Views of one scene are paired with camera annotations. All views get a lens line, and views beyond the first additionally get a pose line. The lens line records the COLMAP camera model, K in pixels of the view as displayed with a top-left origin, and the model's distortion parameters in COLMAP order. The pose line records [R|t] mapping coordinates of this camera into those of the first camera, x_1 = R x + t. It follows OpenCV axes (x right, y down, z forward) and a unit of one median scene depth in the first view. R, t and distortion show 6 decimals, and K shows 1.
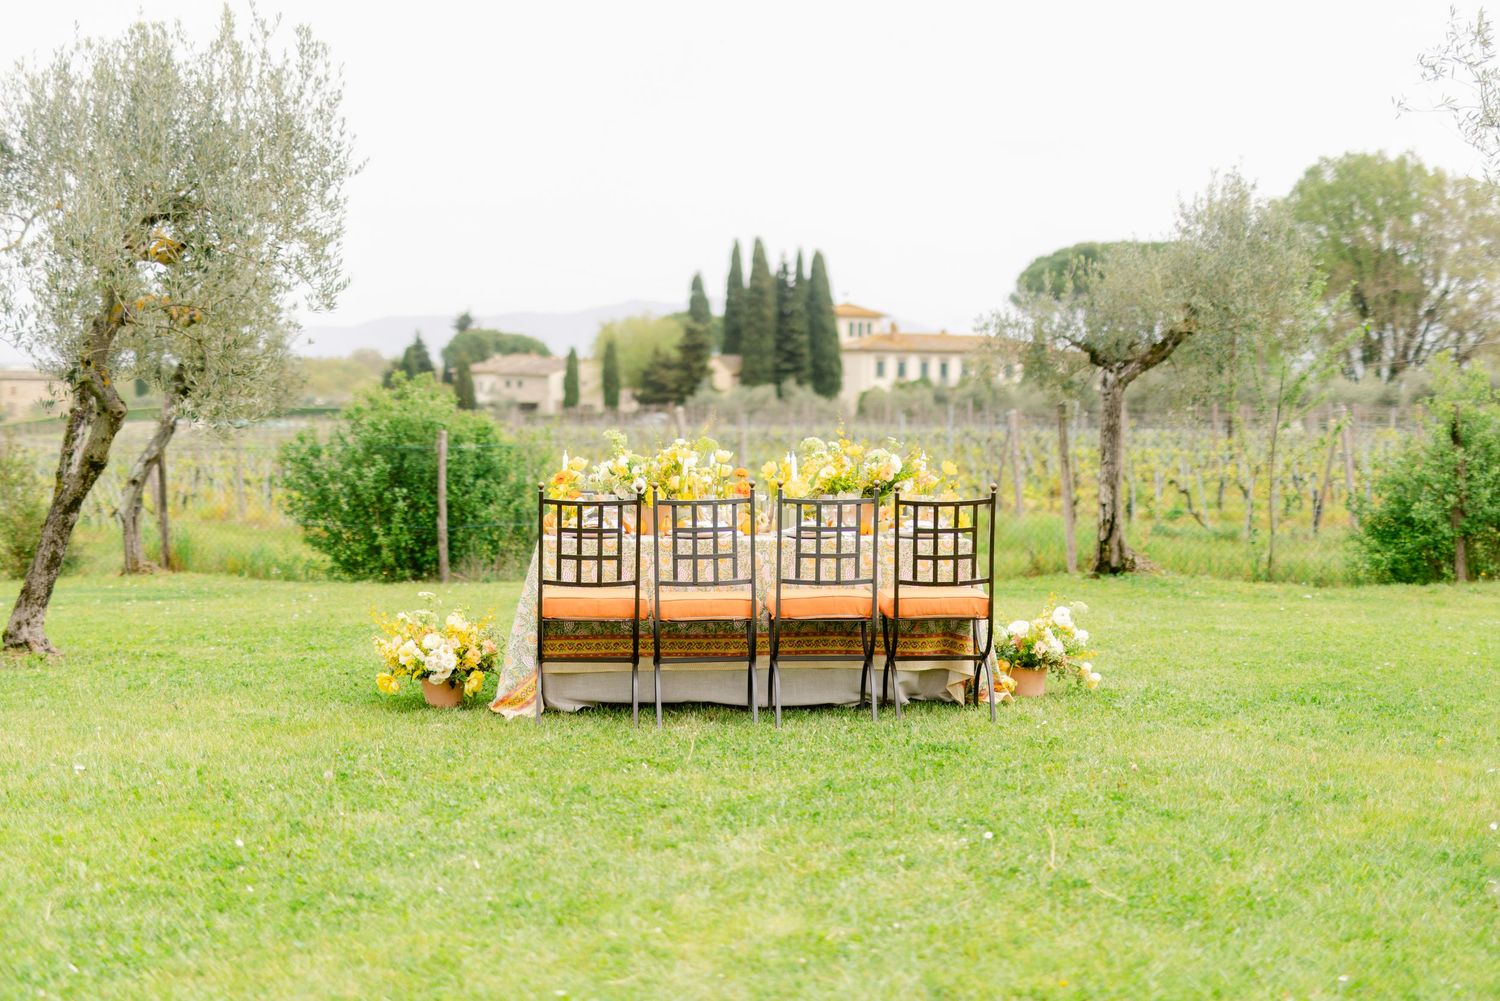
lens RADIAL K [[3458.3, 0, 750.0], [0, 3458.3, 500.5], [0, 0, 1]] dist [-0.074821, 4.230979]
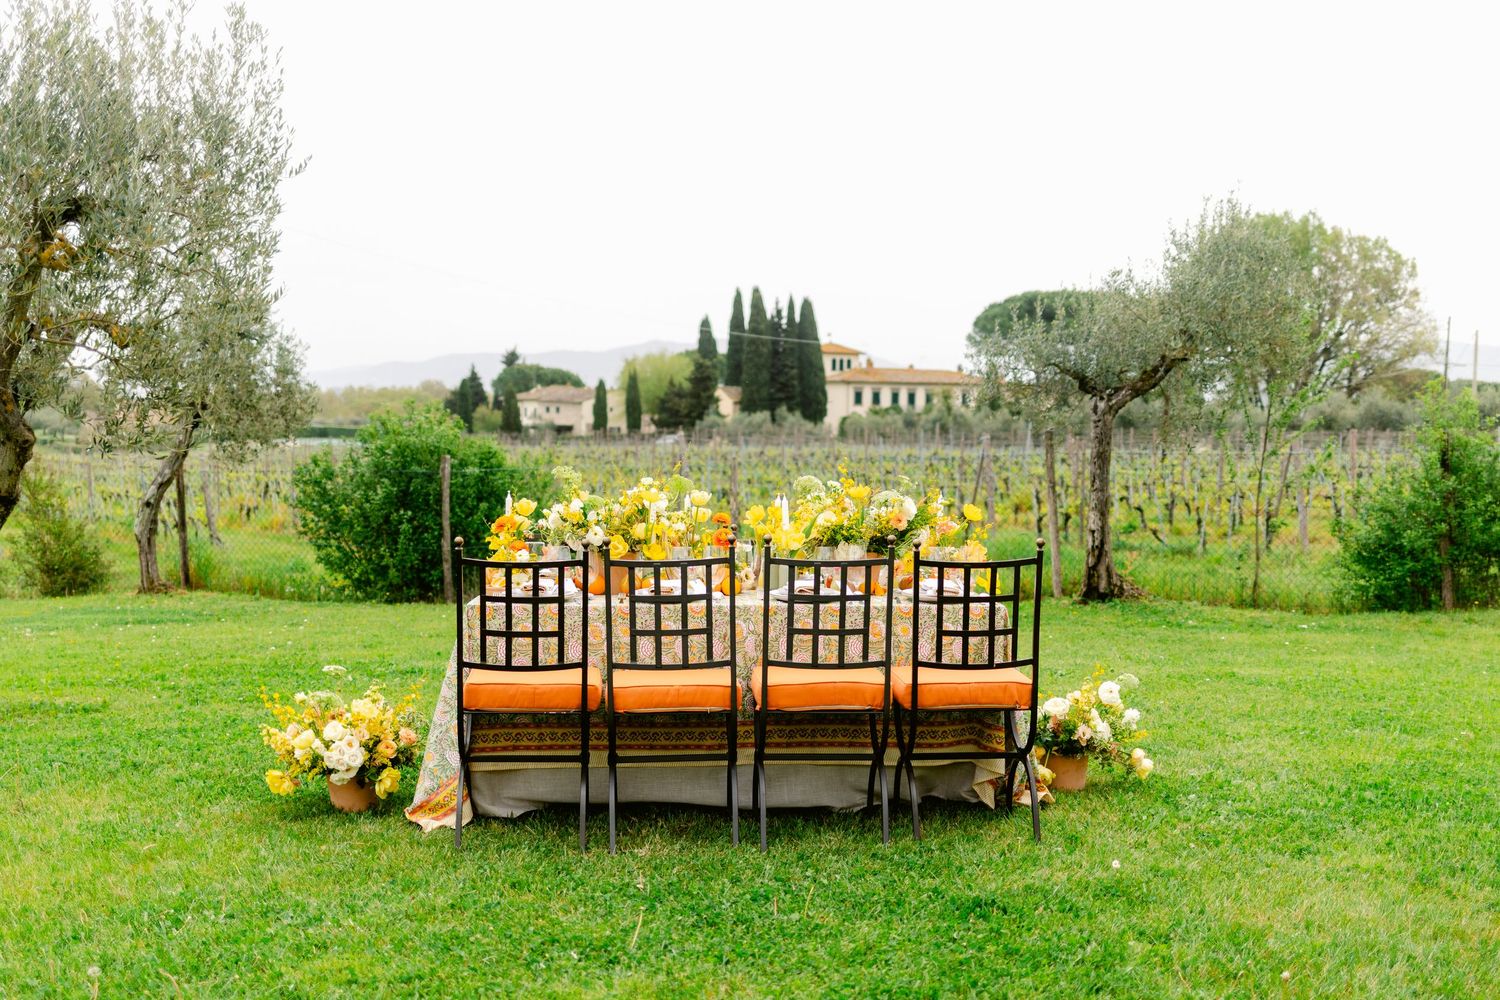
lens RADIAL K [[1502.1, 0, 746.4], [0, 1502.1, 545.2], [0, 0, 1]] dist [0.016906, 0.016529]
pose [[0.999903, 0.003058, -0.013617, 0.007245], [-0.002292, 0.998433, 0.055906, -0.018986], [0.013766, -0.055869, 0.998343, 0.560641]]
